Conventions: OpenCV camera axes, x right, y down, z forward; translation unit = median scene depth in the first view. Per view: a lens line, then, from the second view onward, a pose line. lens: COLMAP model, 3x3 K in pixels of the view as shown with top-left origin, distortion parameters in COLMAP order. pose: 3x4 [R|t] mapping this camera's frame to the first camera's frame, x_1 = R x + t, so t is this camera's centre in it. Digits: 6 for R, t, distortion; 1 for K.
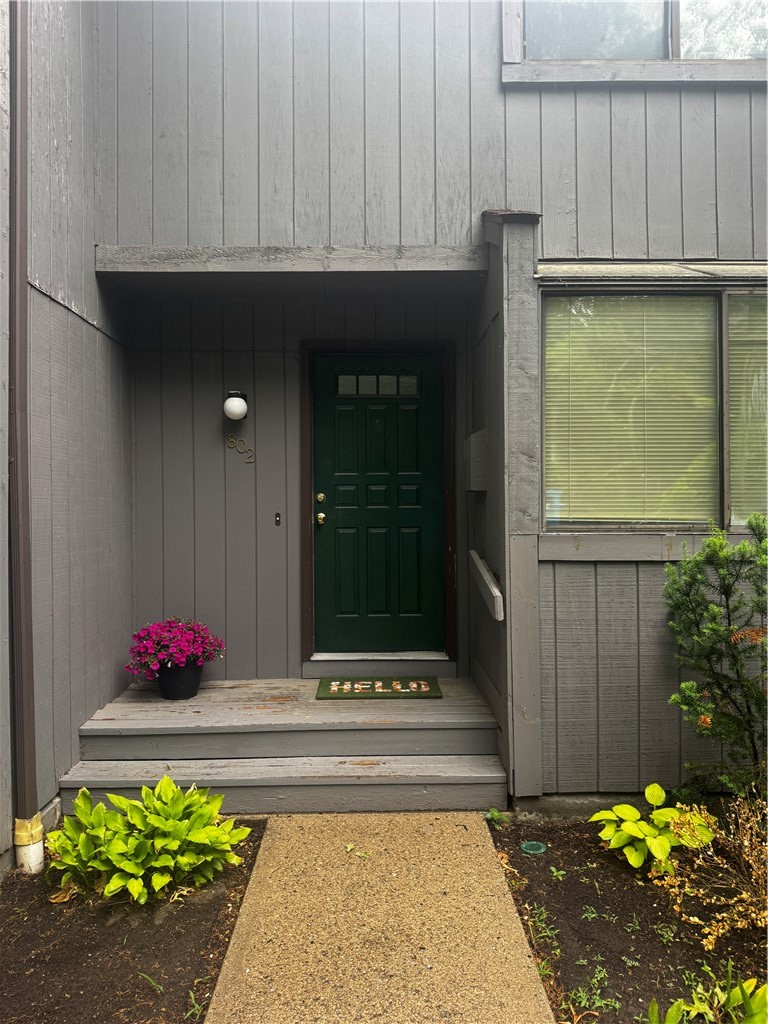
lens RADIAL K [[721.0, 0, 389.4], [0, 721.0, 508.5], [0, 0, 1]] dist [0.087253, -0.120761]
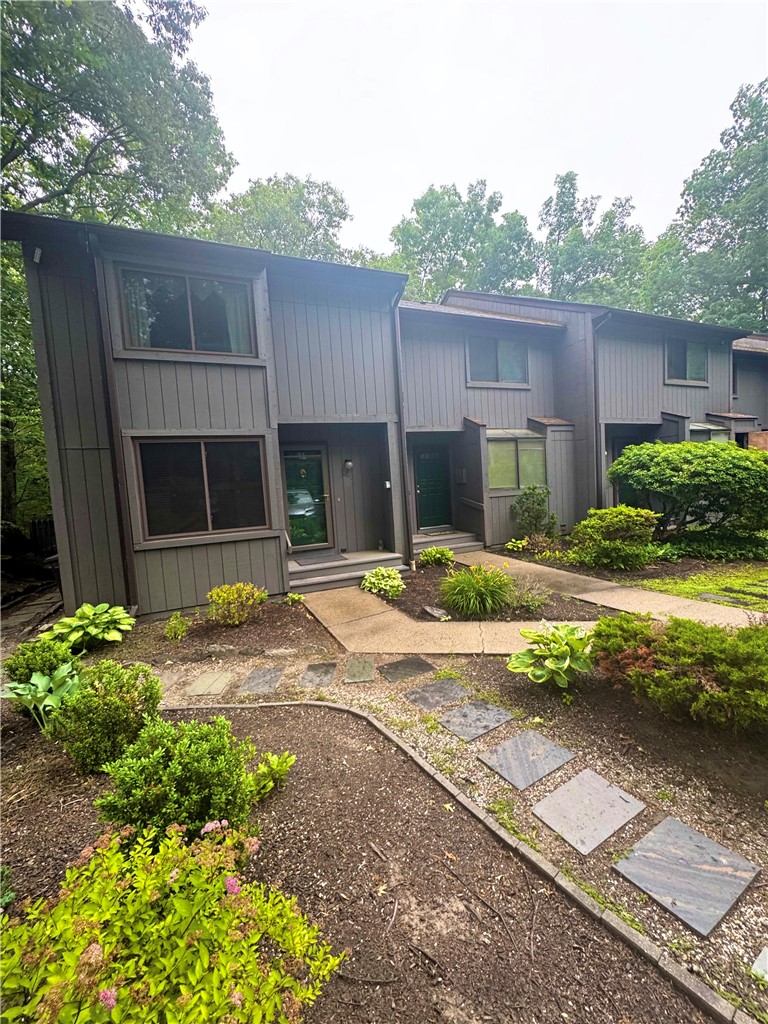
lens RADIAL K [[406.4, 0, 385.9], [0, 406.4, 509.9], [0, 0, 1]] dist [-0.005619, 0.000698]
pose [[0.929200, -0.076688, 0.361532, -1.344533], [0.053822, 0.995885, 0.072913, -0.075357], [-0.365636, -0.048292, 0.929504, -1.189530]]
